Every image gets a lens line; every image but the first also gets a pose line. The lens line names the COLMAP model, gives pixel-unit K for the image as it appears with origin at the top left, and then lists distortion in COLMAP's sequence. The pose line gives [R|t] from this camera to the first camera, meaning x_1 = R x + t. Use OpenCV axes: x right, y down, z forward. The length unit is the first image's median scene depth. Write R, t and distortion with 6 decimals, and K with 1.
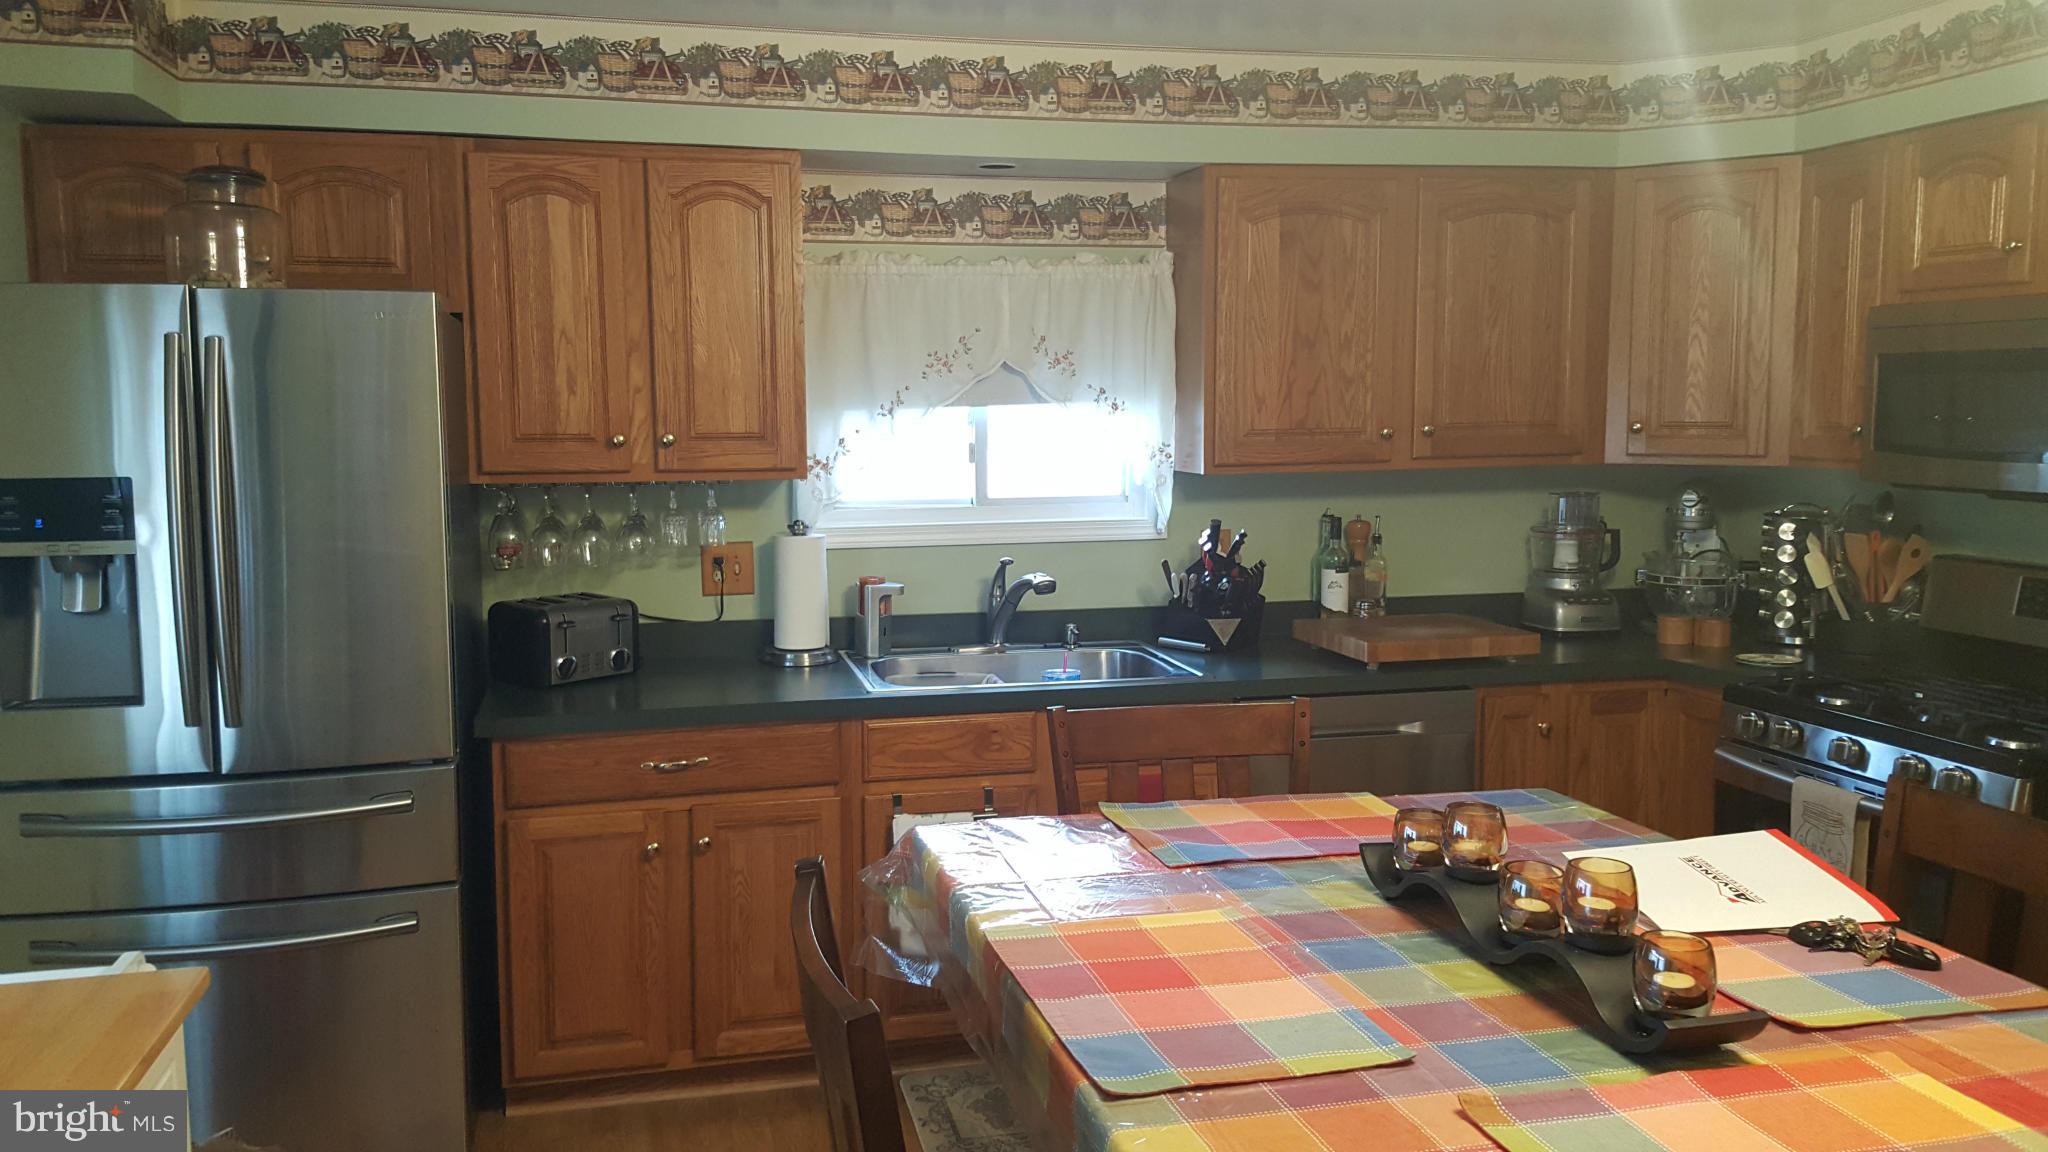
lens RADIAL K [[1547.2, 0, 1005.1], [0, 1547.2, 574.7], [0, 0, 1]] dist [0.101610, -0.118034]
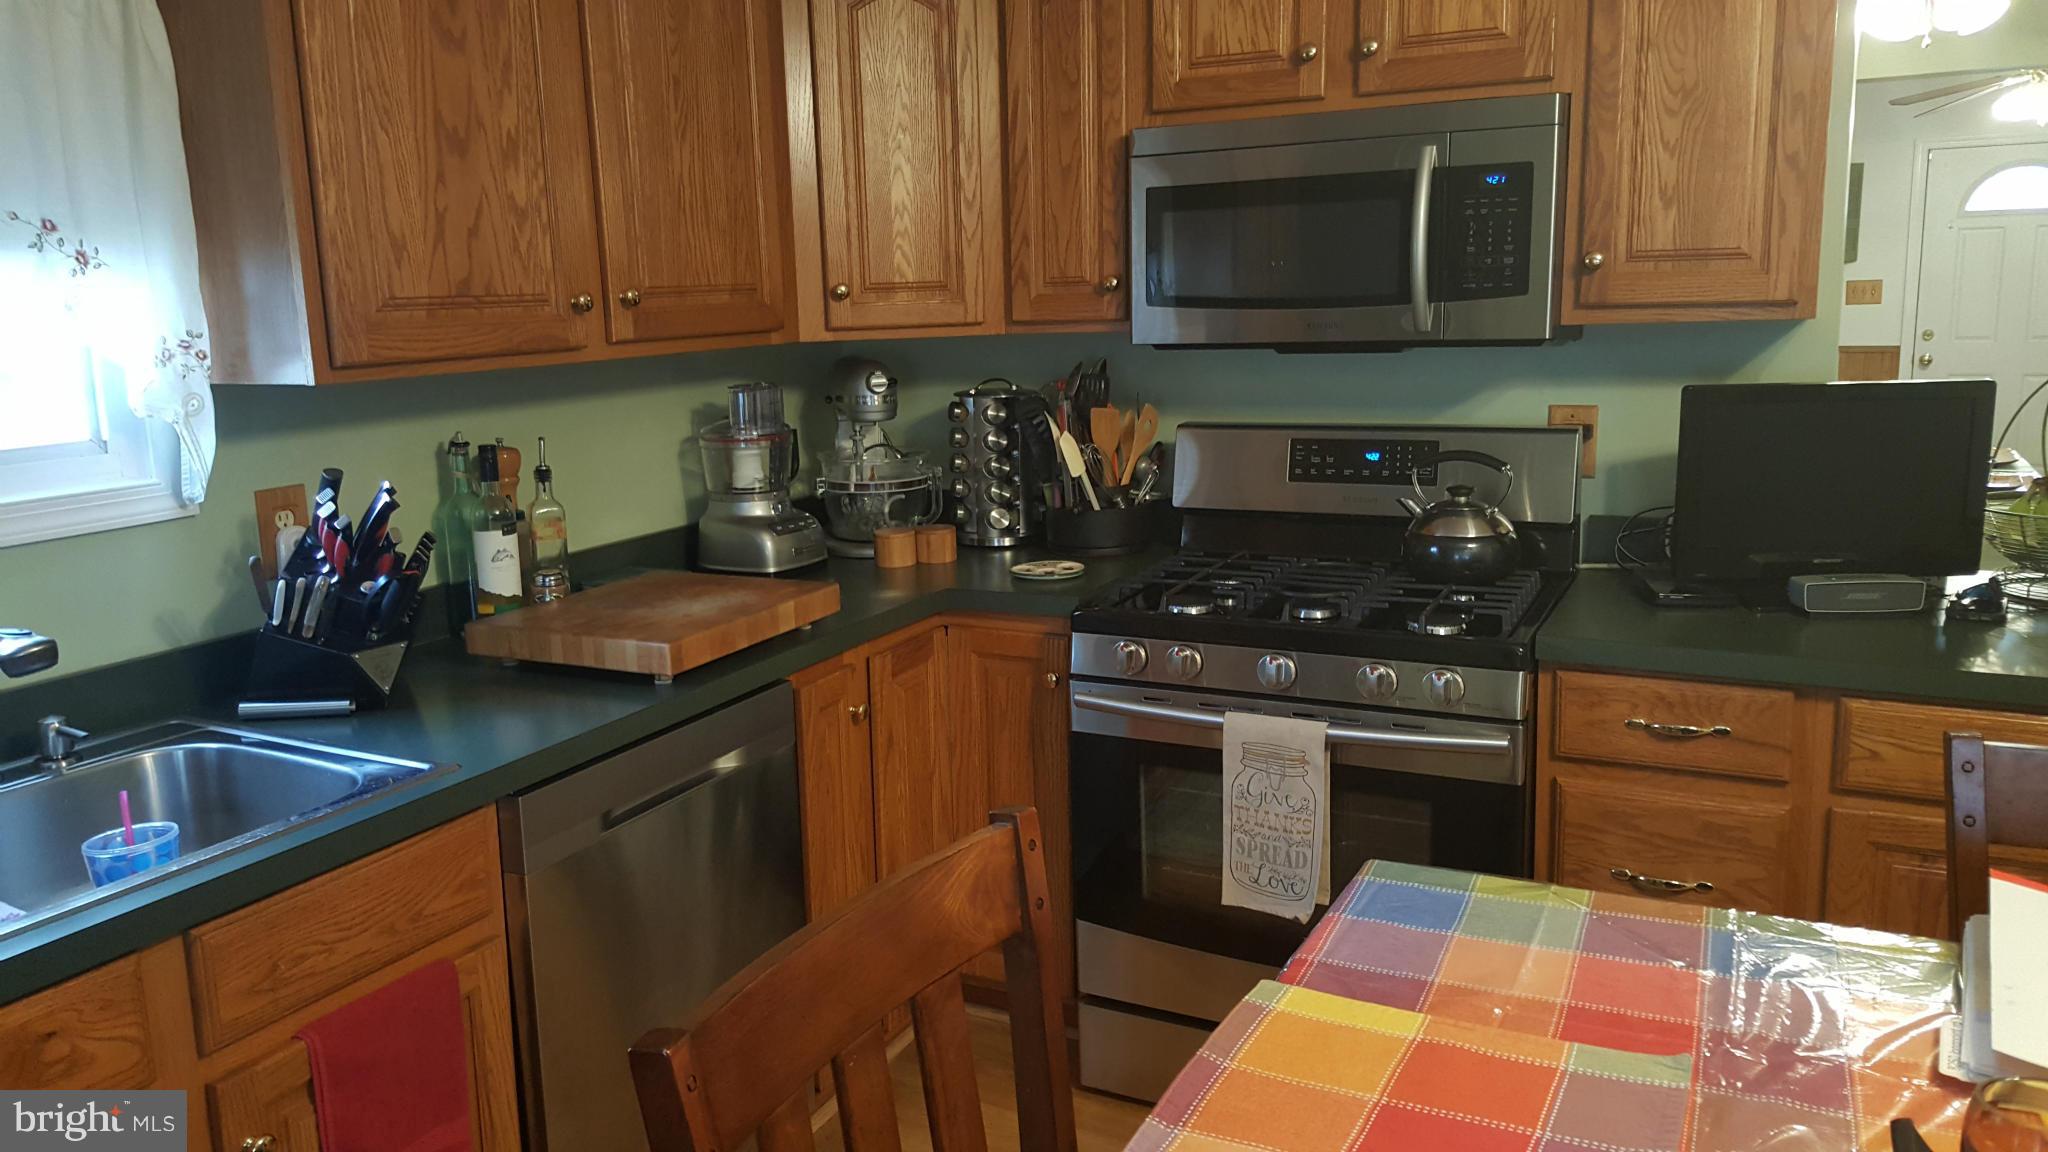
lens RADIAL K [[1547.2, 0, 1037.3], [0, 1547.2, 563.9], [0, 0, 1]] dist [0.101610, -0.118034]
pose [[0.677694, -0.149874, 0.719909, -0.097910], [0.111990, 0.988625, 0.100395, -0.030520], [-0.726767, 0.012586, 0.686769, 0.449342]]
